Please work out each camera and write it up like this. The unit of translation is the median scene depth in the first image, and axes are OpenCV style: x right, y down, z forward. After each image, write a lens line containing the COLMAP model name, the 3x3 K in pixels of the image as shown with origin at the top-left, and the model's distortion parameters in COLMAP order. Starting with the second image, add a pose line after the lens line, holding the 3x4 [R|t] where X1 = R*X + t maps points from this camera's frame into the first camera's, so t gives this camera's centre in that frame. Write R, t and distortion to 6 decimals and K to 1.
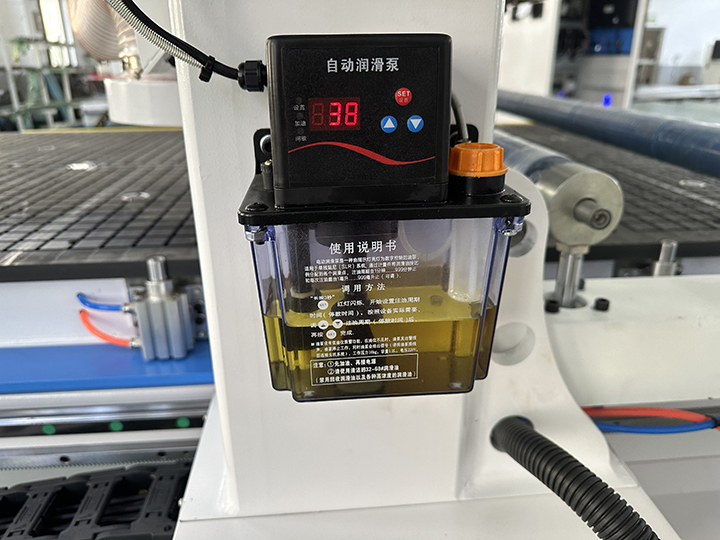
lens RADIAL K [[520.7, 0, 357.9], [0, 520.7, 266.0], [0, 0, 1]] dist [0.014995, -0.013768]
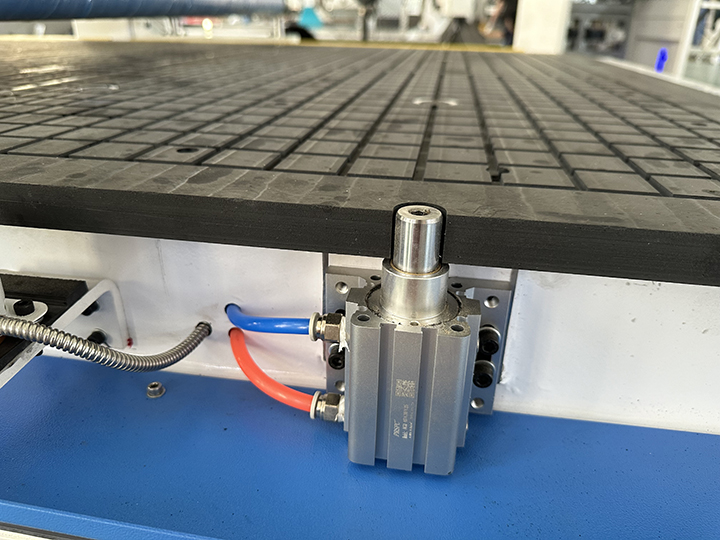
lens RADIAL K [[520.7, 0, 360.6], [0, 520.7, 271.5], [0, 0, 1]] dist [0.014995, -0.013768]
pose [[0.973287, 0.112469, -0.200160, -0.339245], [-0.098163, 0.991946, 0.080048, 0.005148], [0.207550, -0.058262, 0.976488, 0.624239]]
